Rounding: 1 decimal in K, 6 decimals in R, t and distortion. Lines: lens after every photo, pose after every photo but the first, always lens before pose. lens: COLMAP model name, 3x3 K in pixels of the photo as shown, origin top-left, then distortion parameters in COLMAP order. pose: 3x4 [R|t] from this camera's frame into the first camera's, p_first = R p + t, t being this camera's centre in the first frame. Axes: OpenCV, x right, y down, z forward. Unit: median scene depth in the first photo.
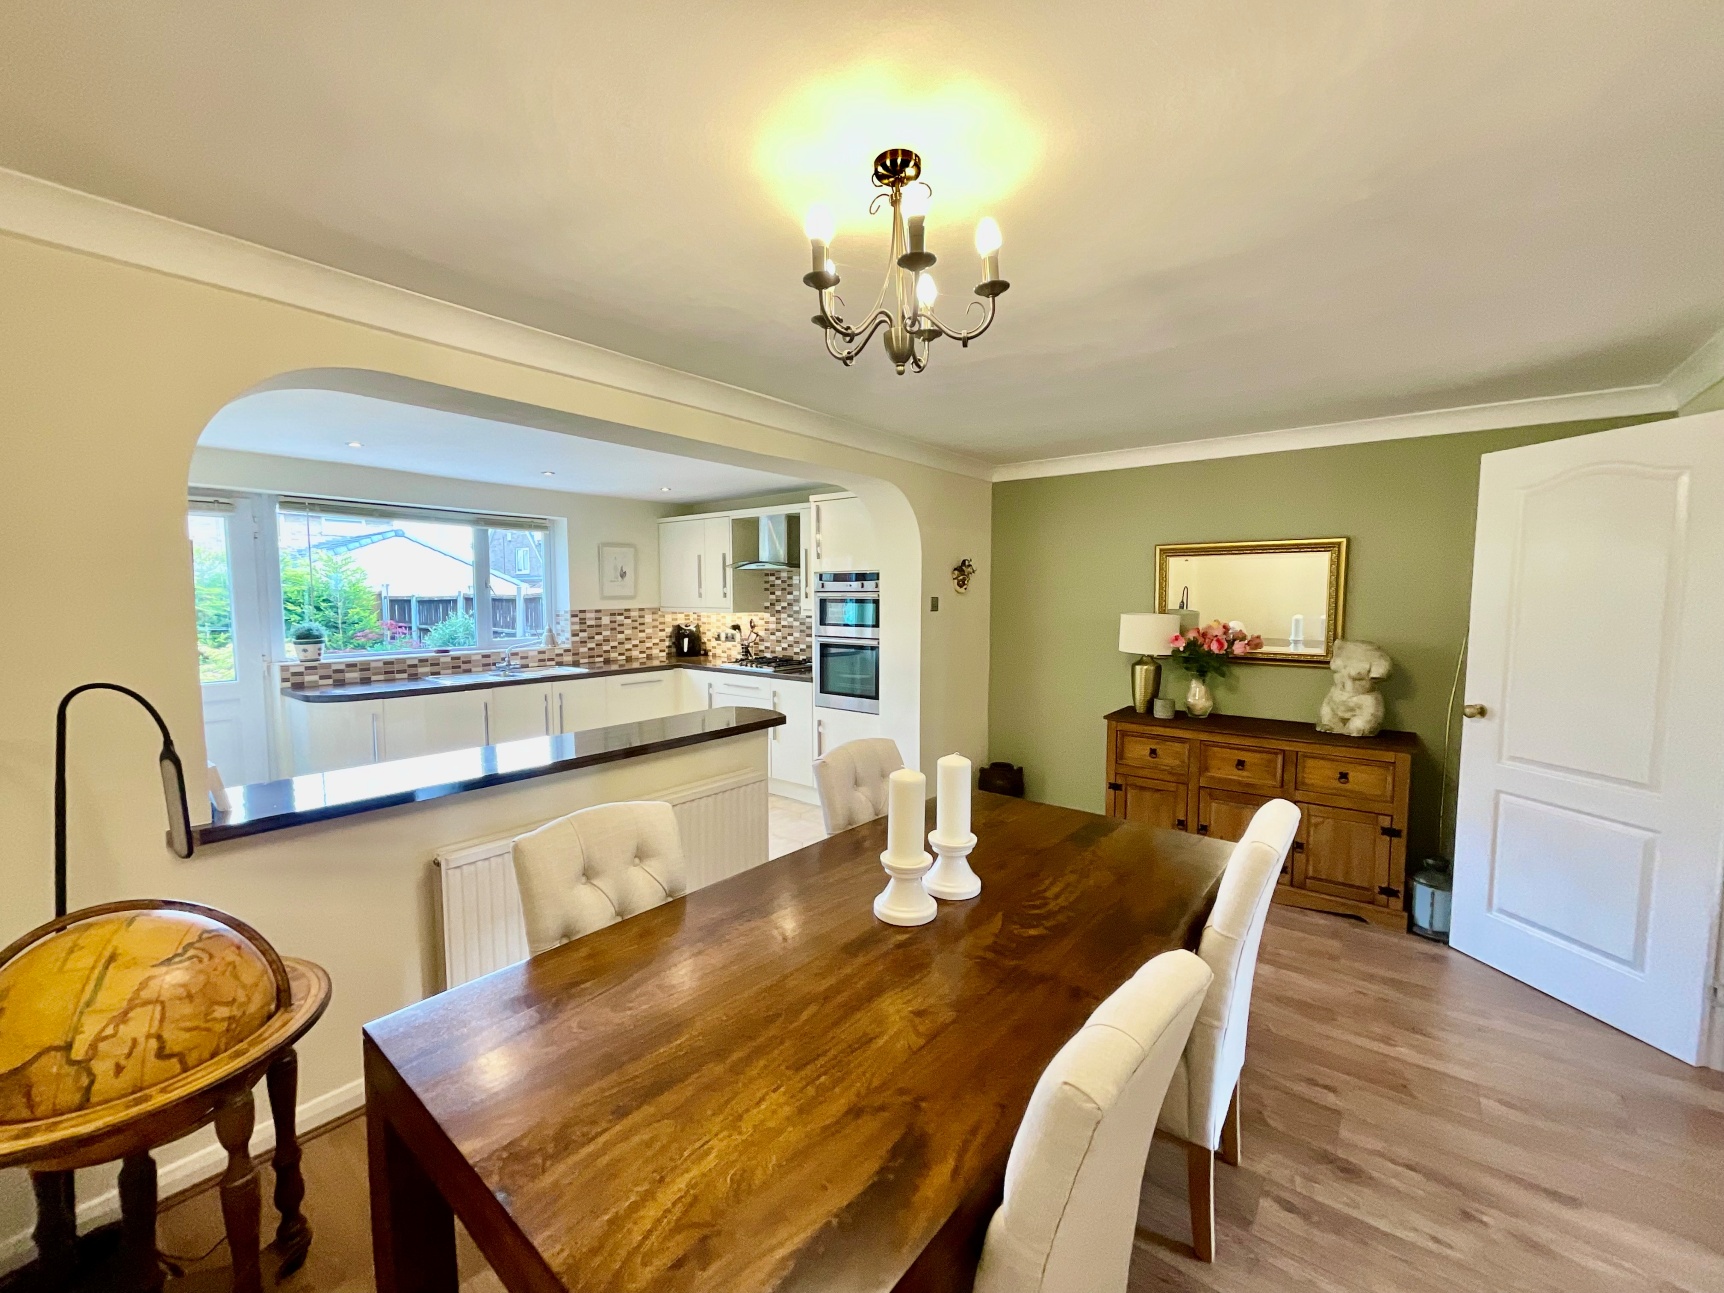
lens RADIAL K [[696.0, 0, 859.4], [0, 696.0, 648.9], [0, 0, 1]] dist [-0.007129, 0.000210]
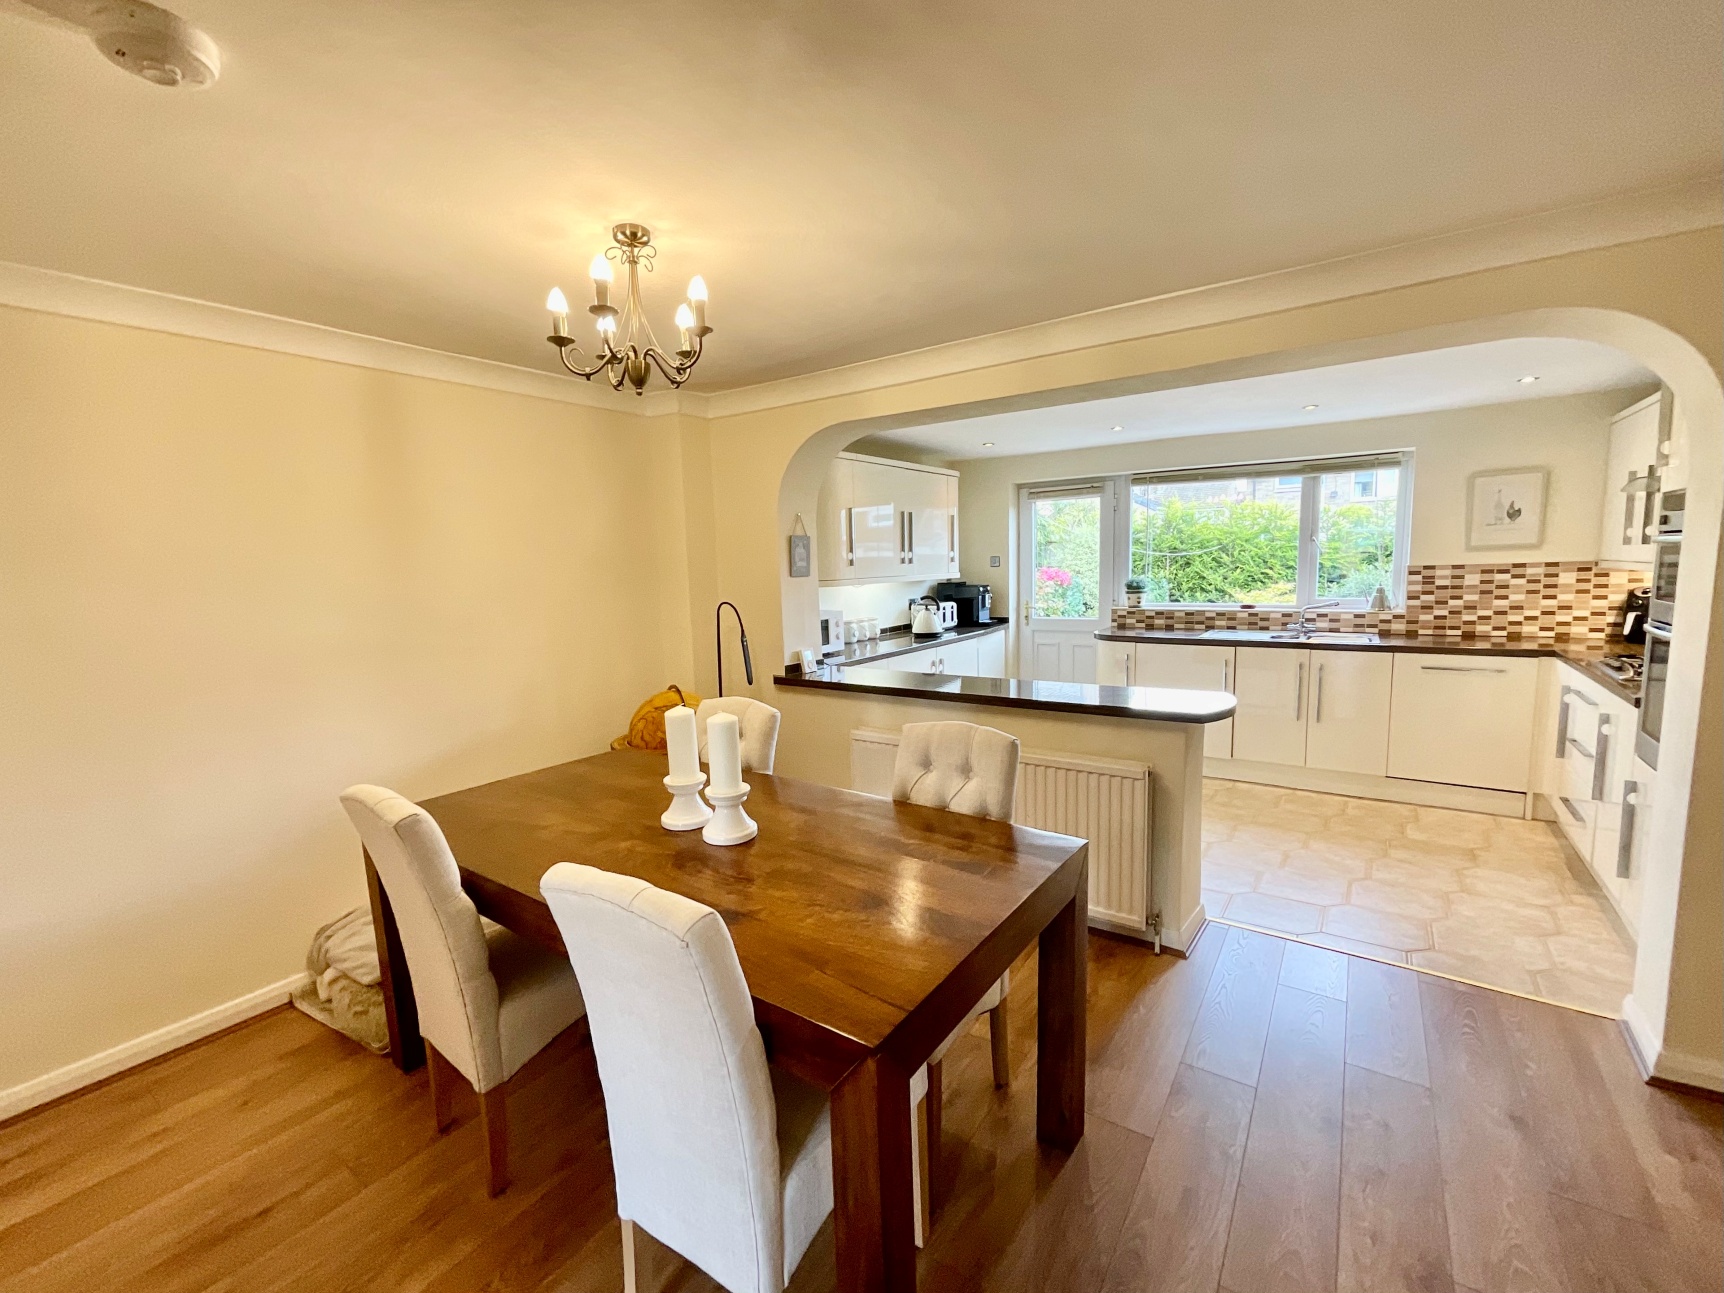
lens RADIAL K [[729.6, 0, 868.1], [0, 729.6, 648.5], [0, 0, 1]] dist [-0.014221, 0.013341]
pose [[0.069451, 0.116442, -0.990766, 0.360759], [-0.049874, 0.992328, 0.113129, -0.024806], [0.996338, 0.041556, 0.074726, 0.326409]]
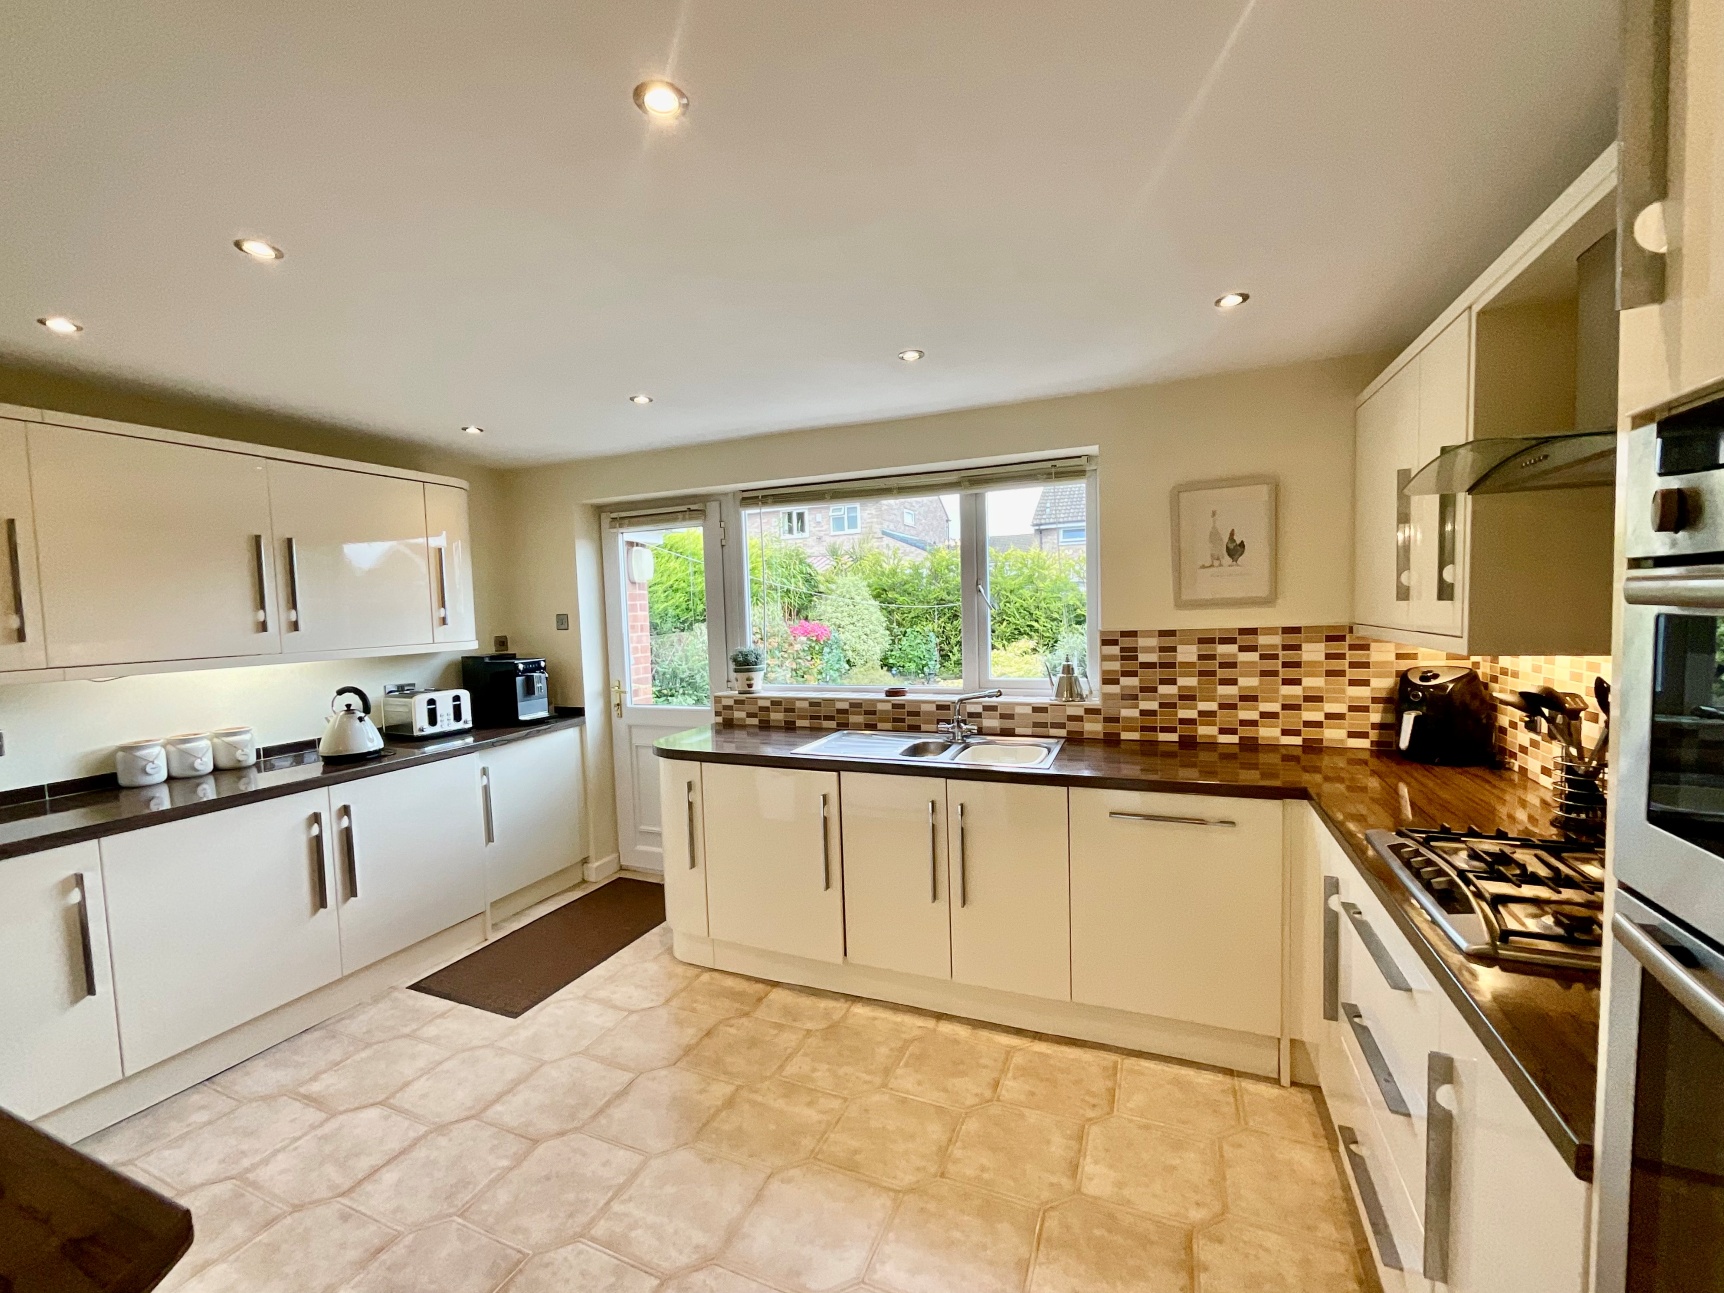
lens RADIAL K [[706.0, 0, 867.7], [0, 706.0, 647.5], [0, 0, 1]] dist [-0.007833, 0.000654]
pose [[0.278554, 0.047484, -0.959246, 0.021772], [-0.045173, 0.998319, 0.036300, -0.053683], [0.959358, 0.033221, 0.280231, 0.685721]]
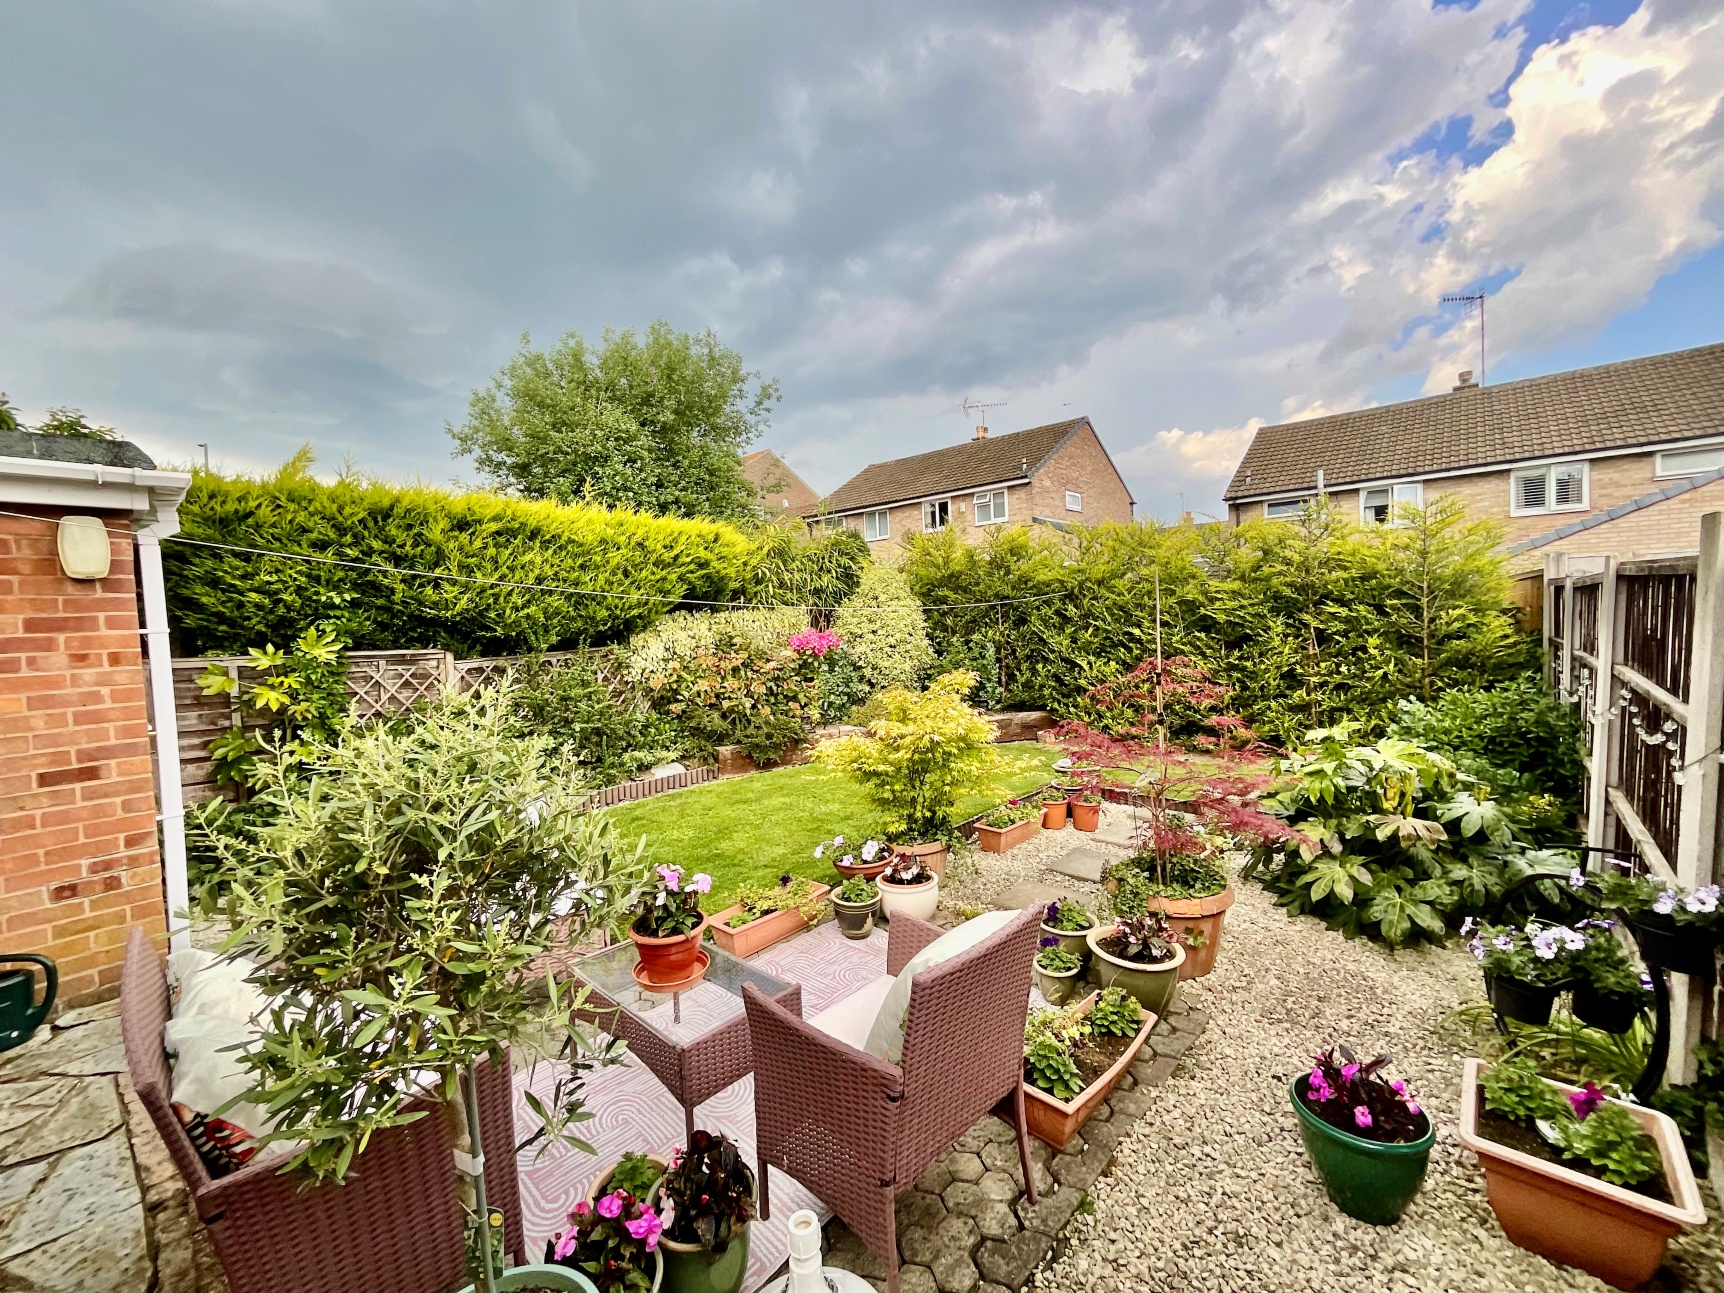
lens RADIAL K [[696.0, 0, 859.4], [0, 696.0, 648.9], [0, 0, 1]] dist [-0.007129, 0.000210]
pose [[-0.042937, 0.049347, -0.997858, -0.449805], [-0.033178, 0.998158, 0.050790, -0.084861], [0.998527, 0.035288, -0.041220, 1.251449]]
